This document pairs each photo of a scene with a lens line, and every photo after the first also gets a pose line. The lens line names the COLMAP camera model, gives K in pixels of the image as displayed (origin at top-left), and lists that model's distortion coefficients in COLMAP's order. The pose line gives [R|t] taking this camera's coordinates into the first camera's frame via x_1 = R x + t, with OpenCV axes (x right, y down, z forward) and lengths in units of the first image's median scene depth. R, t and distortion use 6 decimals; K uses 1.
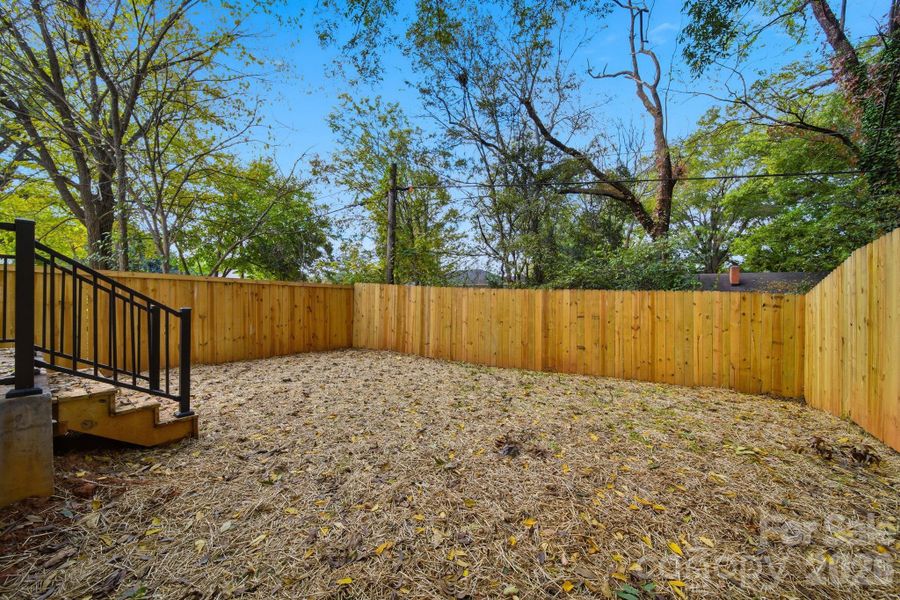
lens RADIAL K [[371.3, 0, 456.0], [0, 371.3, 302.2], [0, 0, 1]] dist [0.004245, 0.000220]
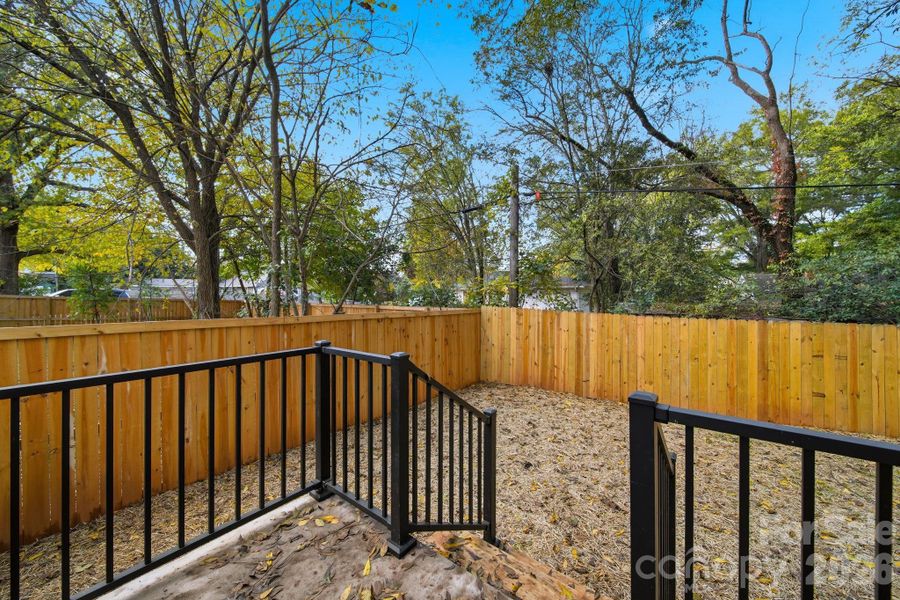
lens RADIAL K [[371.3, 0, 444.3], [0, 371.3, 295.1], [0, 0, 1]] dist [0.004245, 0.000220]
pose [[0.999854, -0.012730, -0.011403, -0.382255], [0.012706, 0.999917, -0.002136, -0.084028], [0.011429, 0.001991, 0.999933, 0.155723]]
